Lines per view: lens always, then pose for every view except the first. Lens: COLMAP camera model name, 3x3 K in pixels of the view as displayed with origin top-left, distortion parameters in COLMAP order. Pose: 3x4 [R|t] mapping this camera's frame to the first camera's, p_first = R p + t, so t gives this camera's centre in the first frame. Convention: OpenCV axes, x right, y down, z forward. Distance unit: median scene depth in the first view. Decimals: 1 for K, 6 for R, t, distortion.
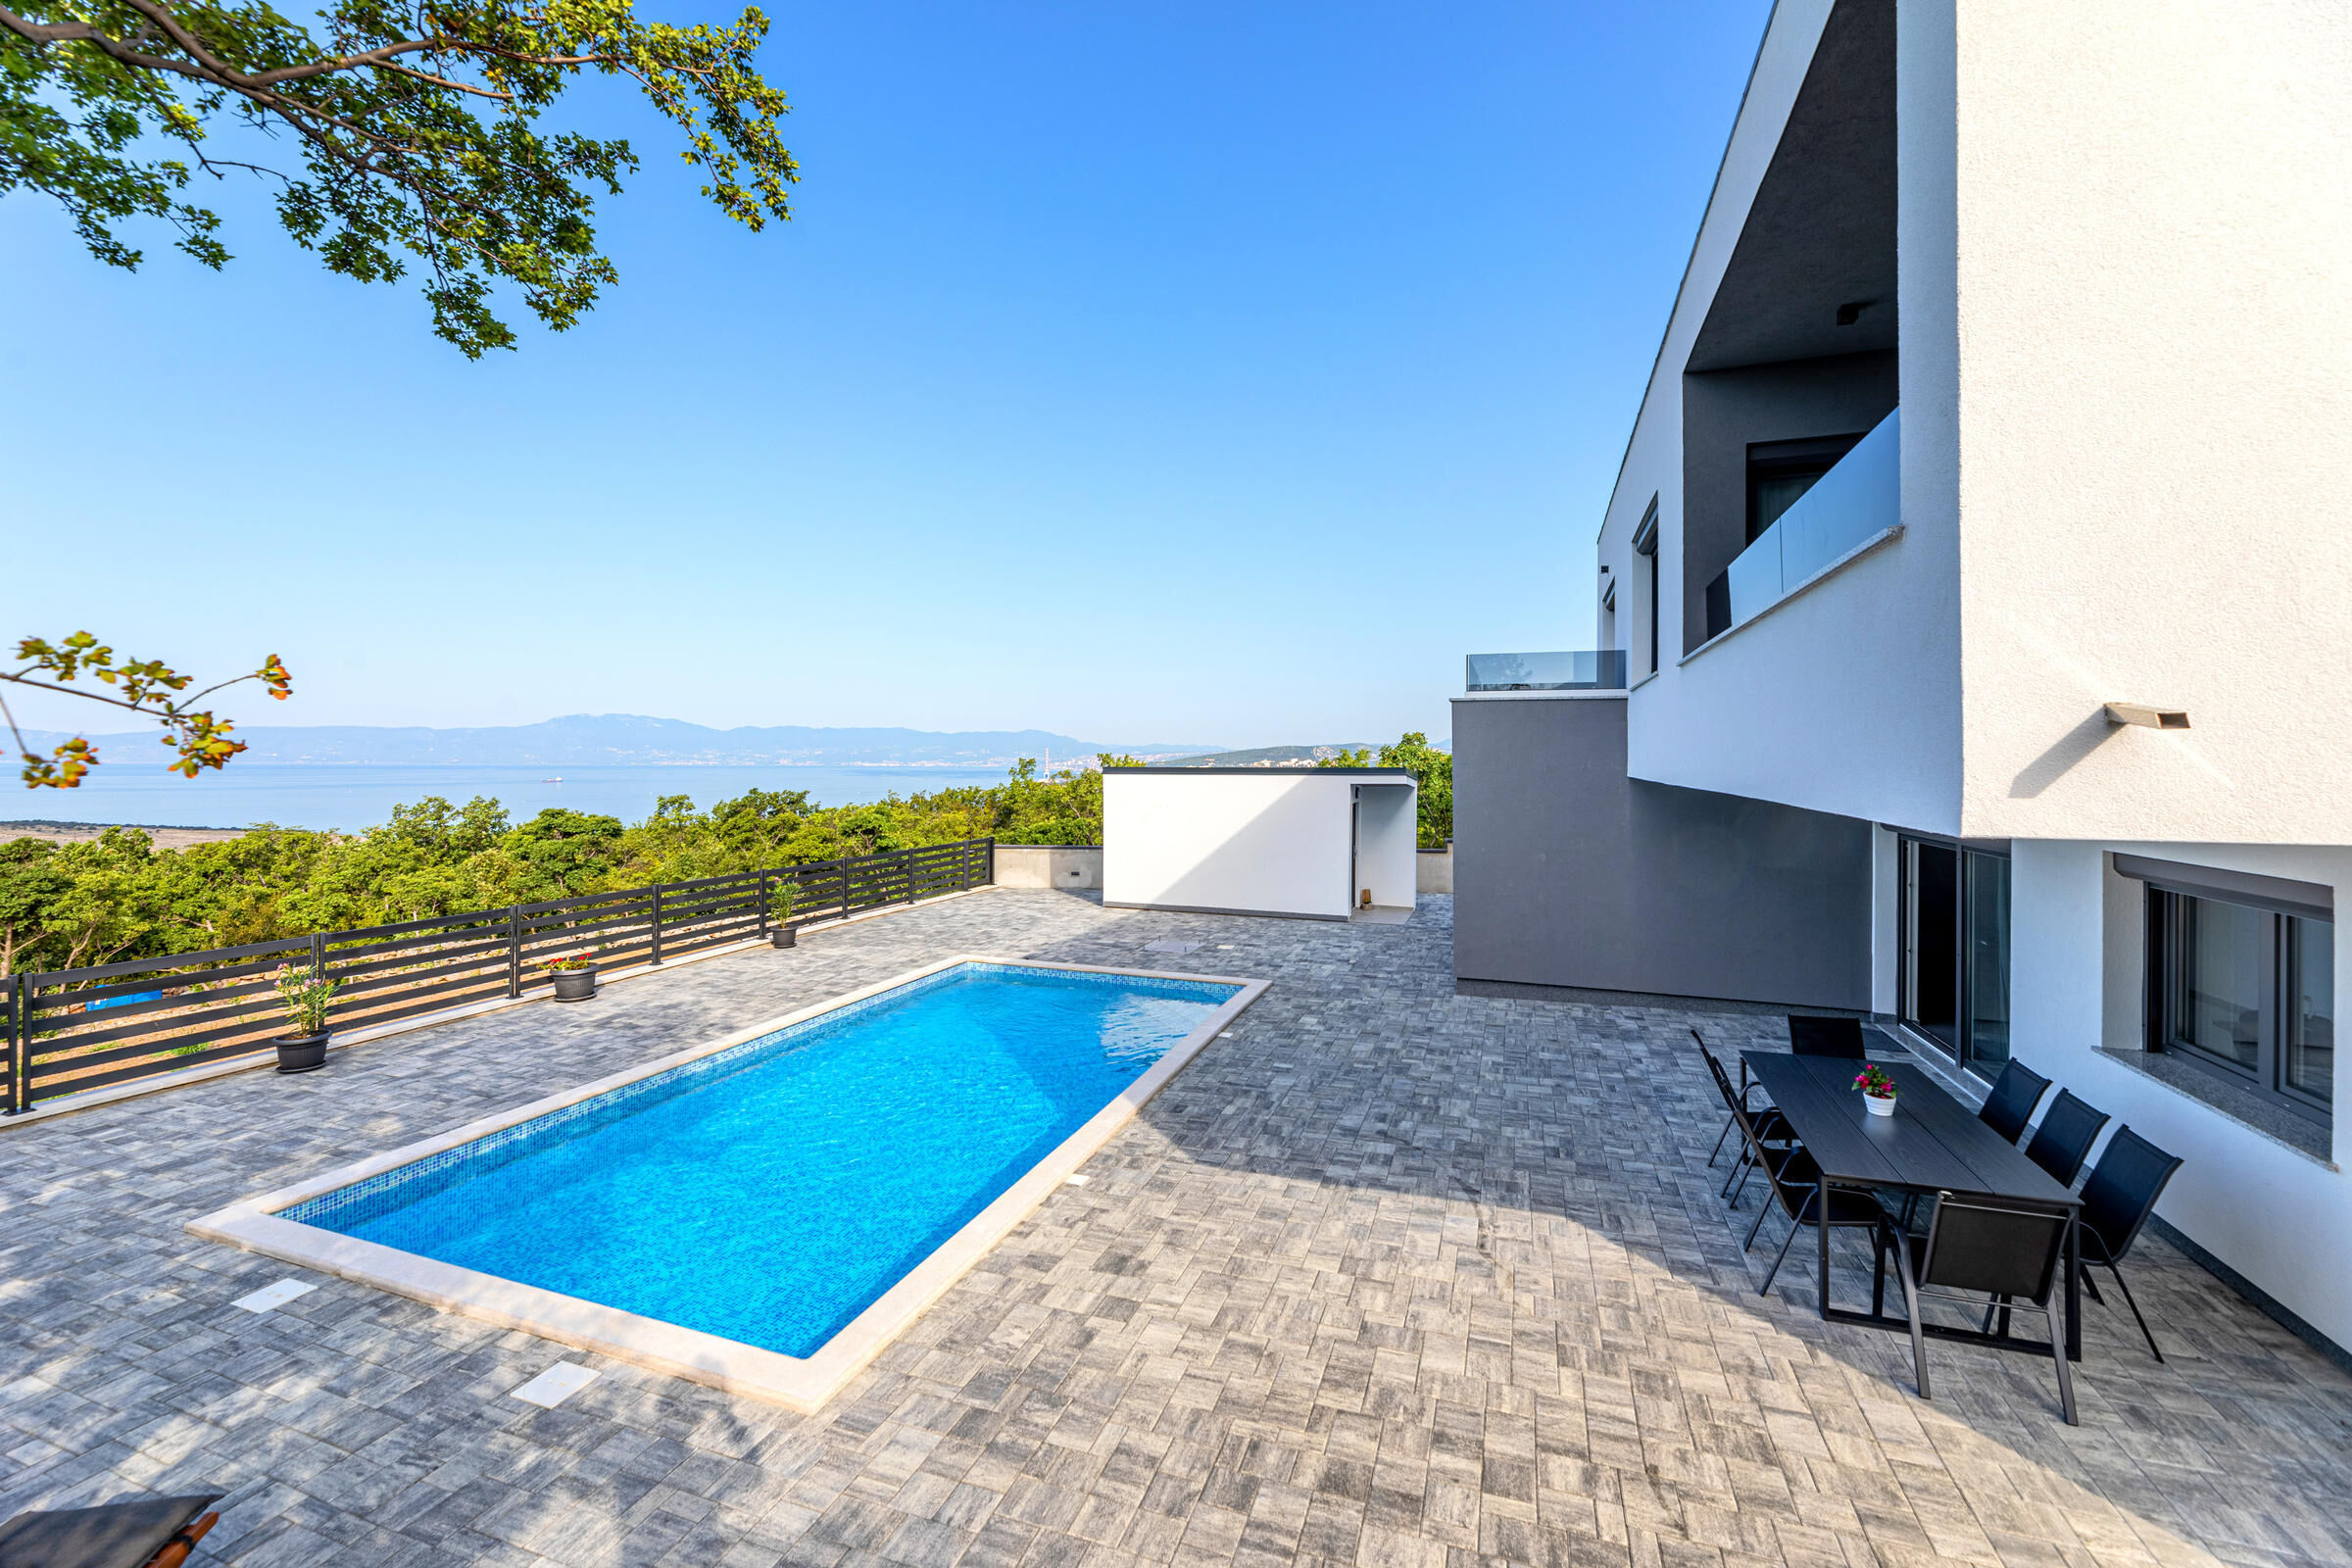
lens RADIAL K [[955.9, 0, 1171.3], [0, 955.9, 755.8], [0, 0, 1]] dist [-0.000757, 0.000332]
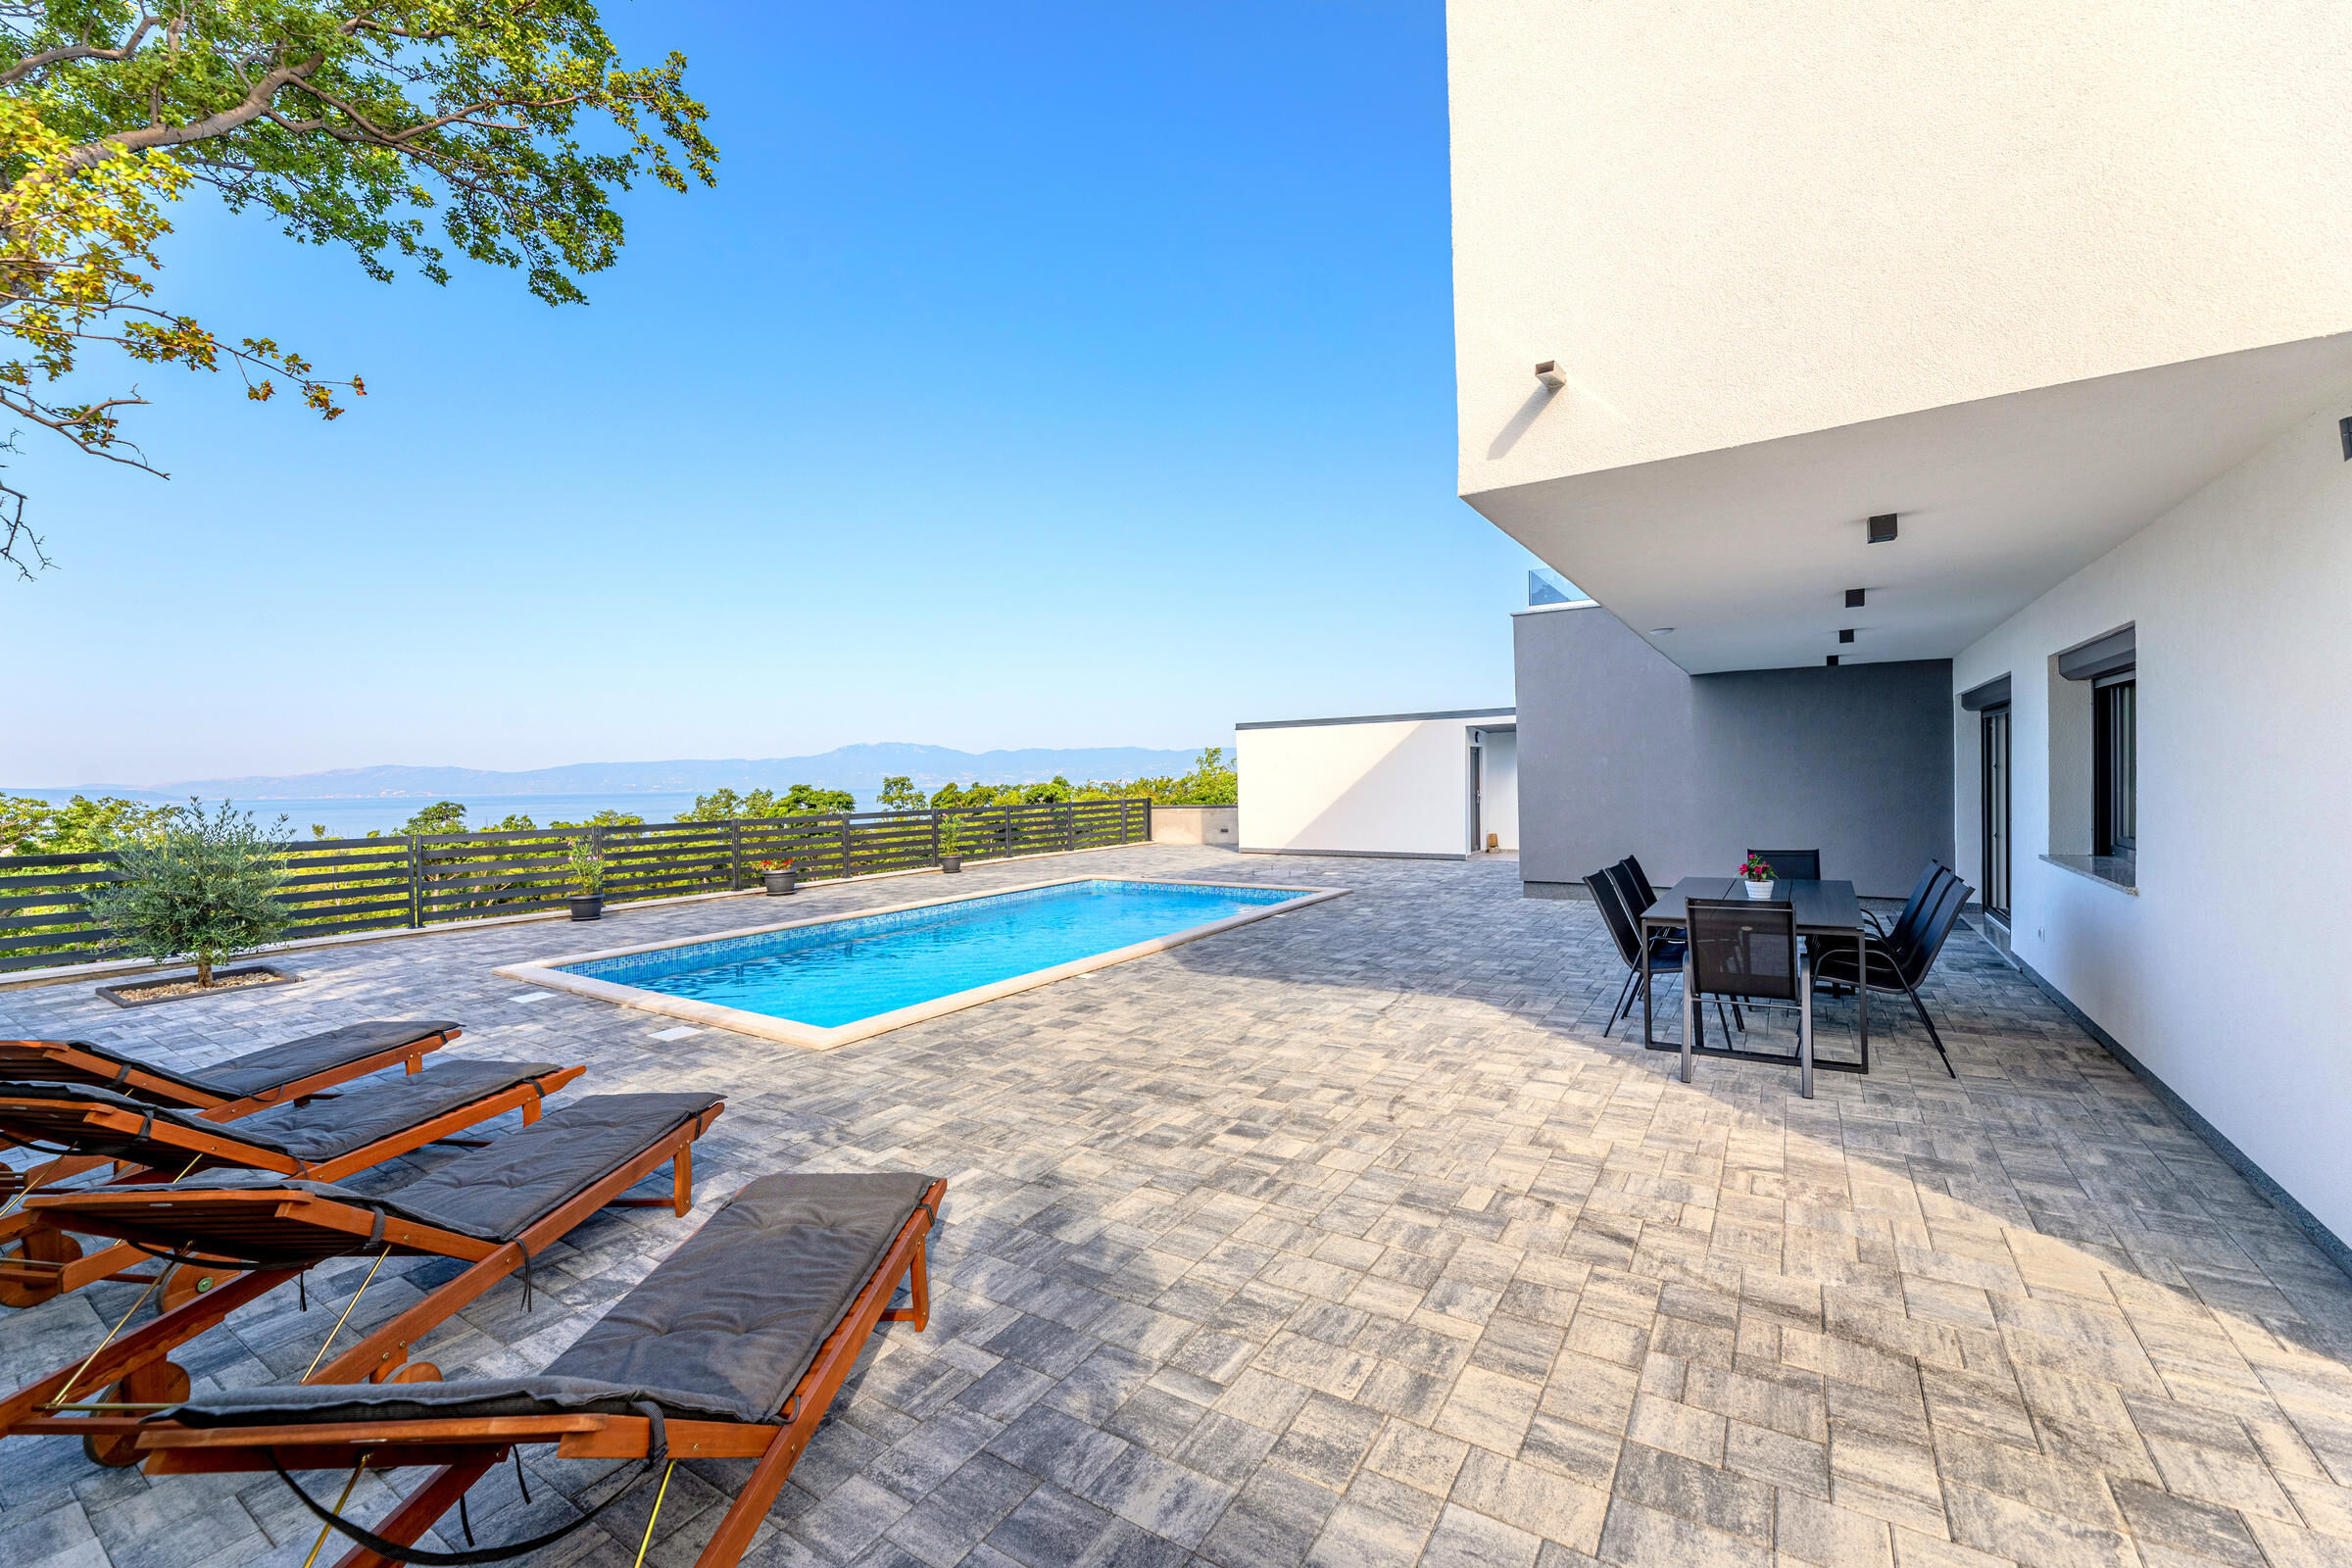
lens RADIAL K [[940.3, 0, 1172.2], [0, 940.3, 782.3], [0, 0, 1]] dist [-0.000870, 0.000167]
pose [[0.972595, -0.021224, -0.231533, 0.399816], [0.024444, 0.999640, 0.011046, 0.249142], [0.231216, -0.016403, 0.972764, -0.201047]]
